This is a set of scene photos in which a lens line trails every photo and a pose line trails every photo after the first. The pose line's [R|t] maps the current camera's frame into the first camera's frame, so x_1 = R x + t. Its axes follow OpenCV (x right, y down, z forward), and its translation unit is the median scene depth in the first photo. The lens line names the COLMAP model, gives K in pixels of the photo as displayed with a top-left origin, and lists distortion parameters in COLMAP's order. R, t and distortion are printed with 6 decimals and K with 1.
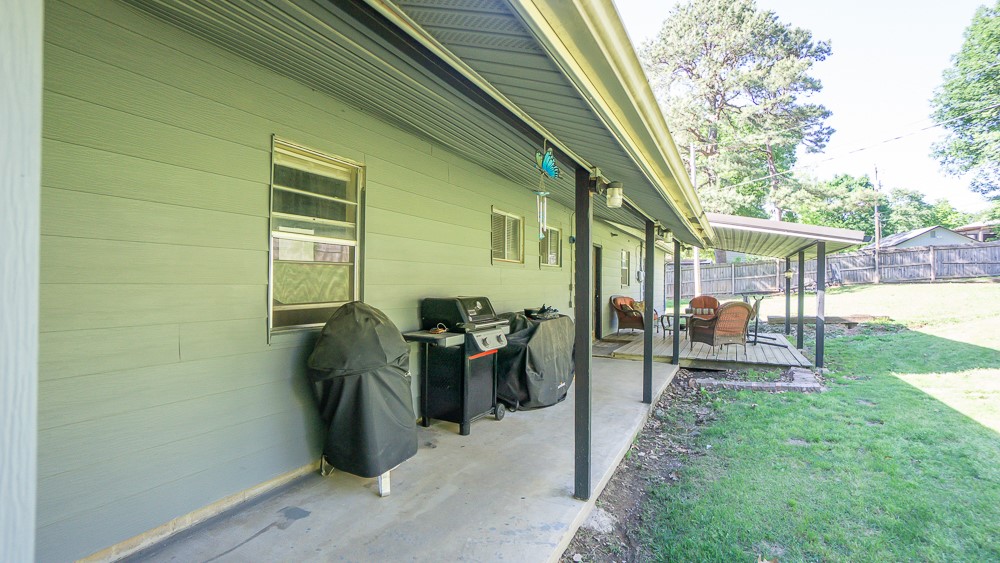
lens RADIAL K [[439.9, 0, 497.5], [0, 439.9, 275.8], [0, 0, 1]] dist [-0.059699, 0.021783]
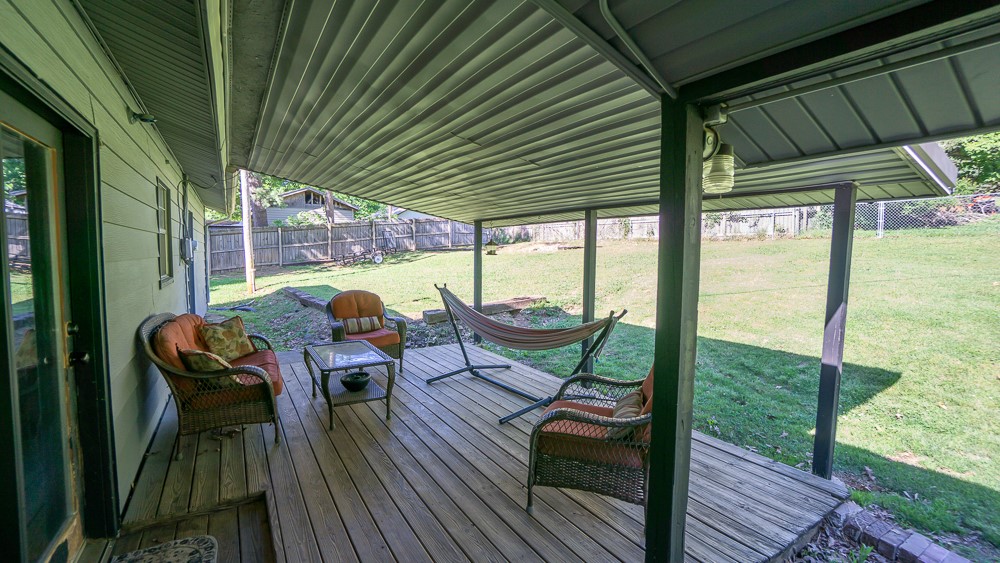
lens RADIAL K [[439.9, 0, 497.5], [0, 439.9, 275.8], [0, 0, 1]] dist [-0.059699, 0.021783]
pose [[0.501200, -0.061292, 0.863158, 0.058532], [-0.009553, 0.997036, 0.076346, -0.005640], [-0.865278, -0.046510, 0.499129, 0.288777]]
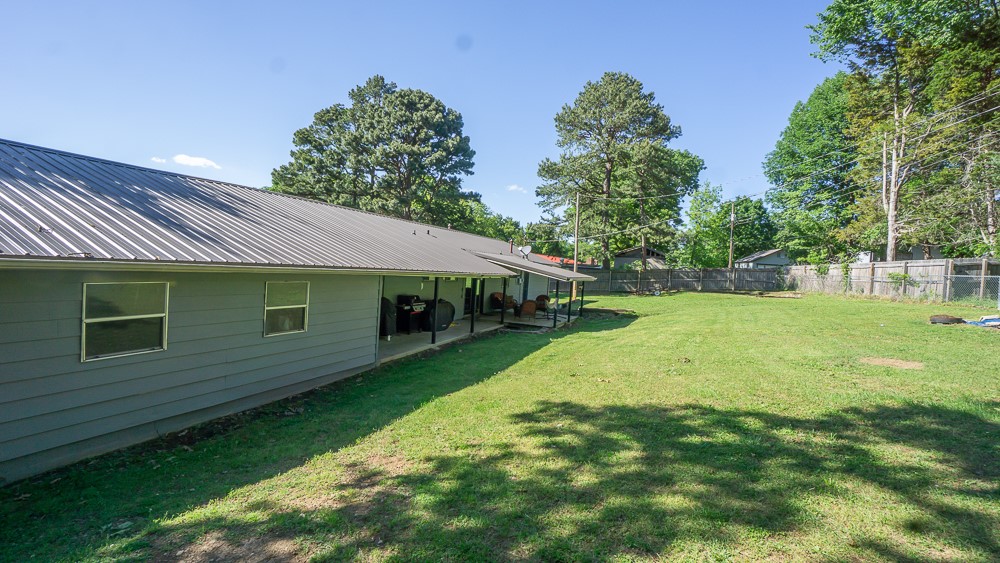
lens RADIAL K [[439.9, 0, 497.5], [0, 439.9, 275.8], [0, 0, 1]] dist [-0.059699, 0.021783]
pose [[0.995135, 0.061619, 0.076871, 0.065024], [-0.065253, 0.996822, 0.045698, -0.061044], [-0.073811, -0.050492, 0.995993, -0.492323]]
